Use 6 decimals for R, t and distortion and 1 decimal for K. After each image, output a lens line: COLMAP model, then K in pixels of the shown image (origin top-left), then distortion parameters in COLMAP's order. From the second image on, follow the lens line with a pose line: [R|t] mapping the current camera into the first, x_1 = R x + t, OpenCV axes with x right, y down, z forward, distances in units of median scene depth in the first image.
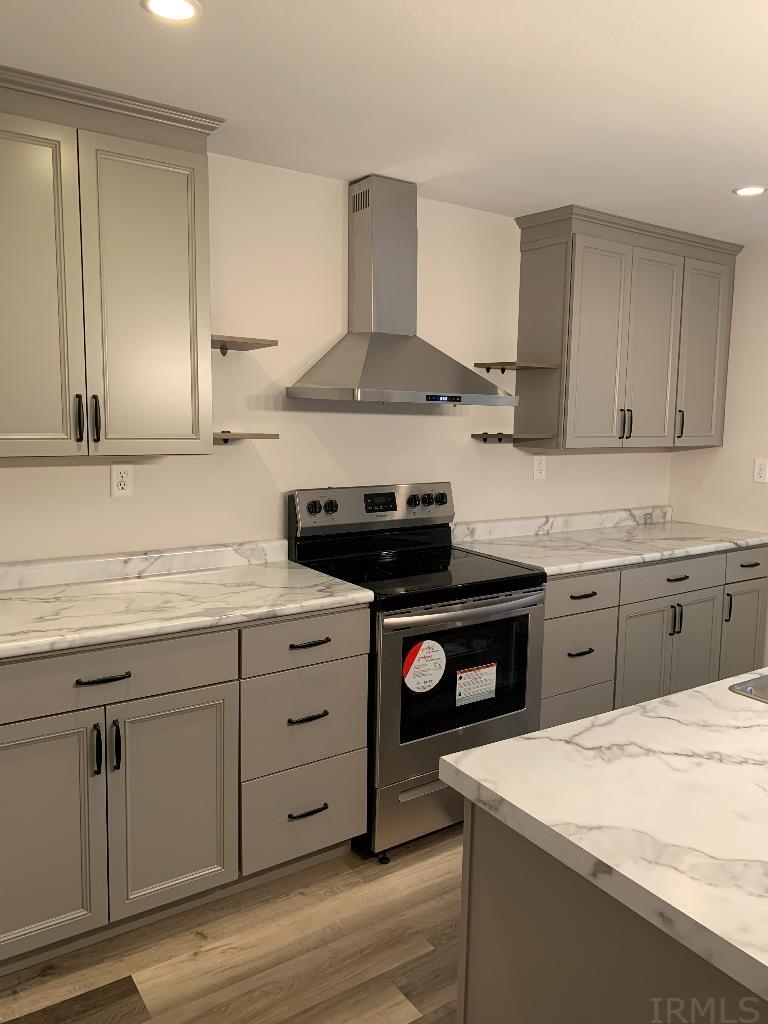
lens RADIAL K [[775.9, 0, 384.5], [0, 775.9, 511.3], [0, 0, 1]] dist [0.018299, -0.025698]
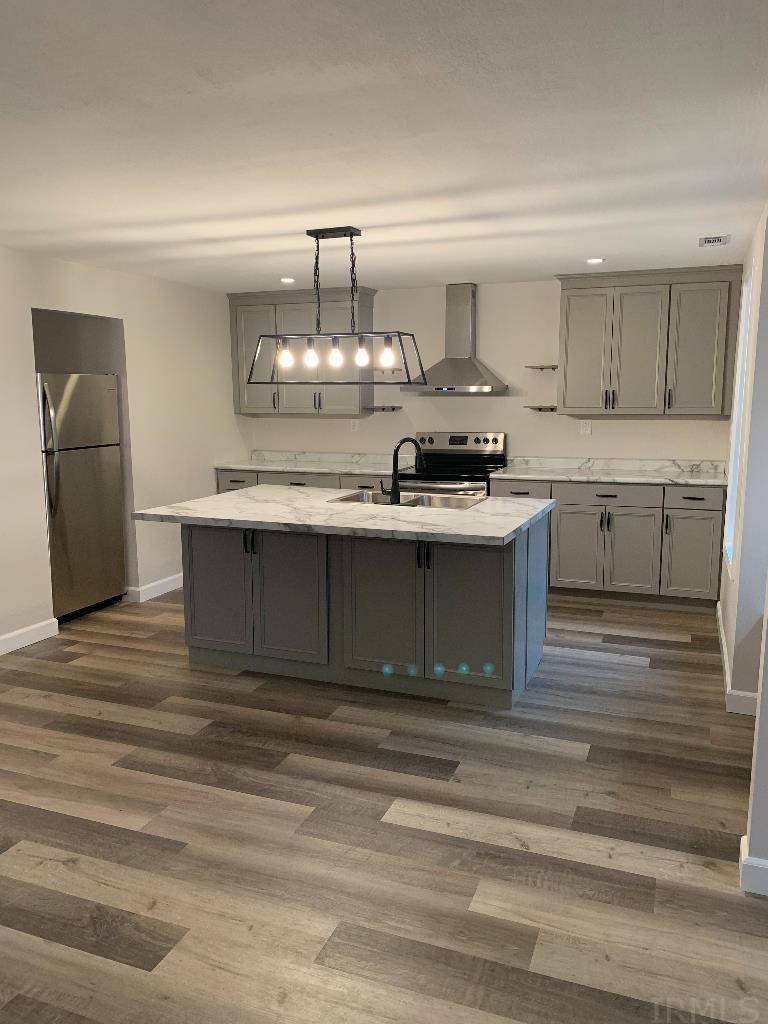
lens RADIAL K [[775.9, 0, 381.4], [0, 775.9, 511.4], [0, 0, 1]] dist [0.018299, -0.025698]
pose [[0.558321, 0.099944, -0.823583, 1.393300], [-0.087510, 0.994274, 0.061333, 0.058904], [0.824997, 0.037828, 0.563870, -0.276598]]
